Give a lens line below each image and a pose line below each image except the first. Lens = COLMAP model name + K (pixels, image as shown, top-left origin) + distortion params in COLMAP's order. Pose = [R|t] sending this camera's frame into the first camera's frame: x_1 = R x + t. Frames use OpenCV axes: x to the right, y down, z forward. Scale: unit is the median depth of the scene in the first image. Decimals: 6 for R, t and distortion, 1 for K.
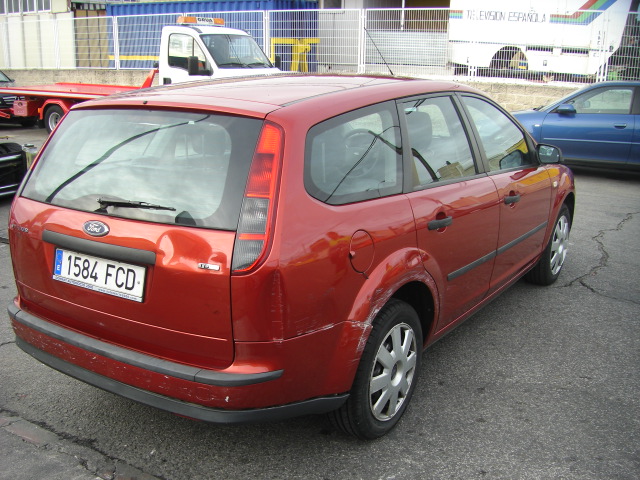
lens RADIAL K [[728.2, 0, 323.1], [0, 728.2, 247.0], [0, 0, 1]] dist [-0.148063, 0.000000]
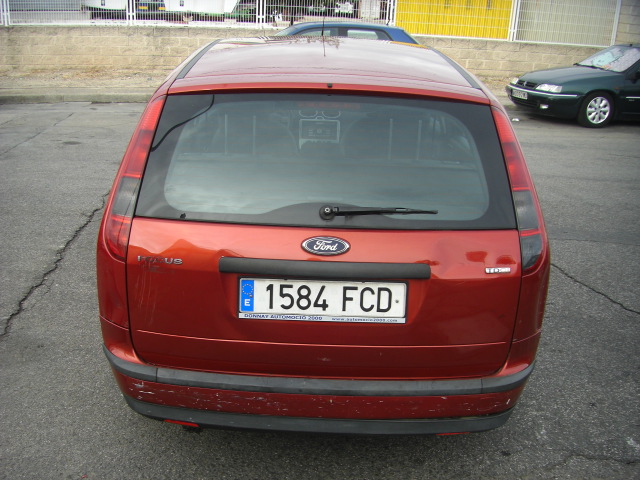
lens RADIAL K [[728.2, 0, 318.9], [0, 728.2, 244.7], [0, 0, 1]] dist [-0.148063, 0.000000]
pose [[0.845857, -0.149935, 0.511903, -0.738423], [0.108370, 0.987972, 0.110305, -0.118080], [-0.522285, -0.037827, 0.851932, 0.303444]]
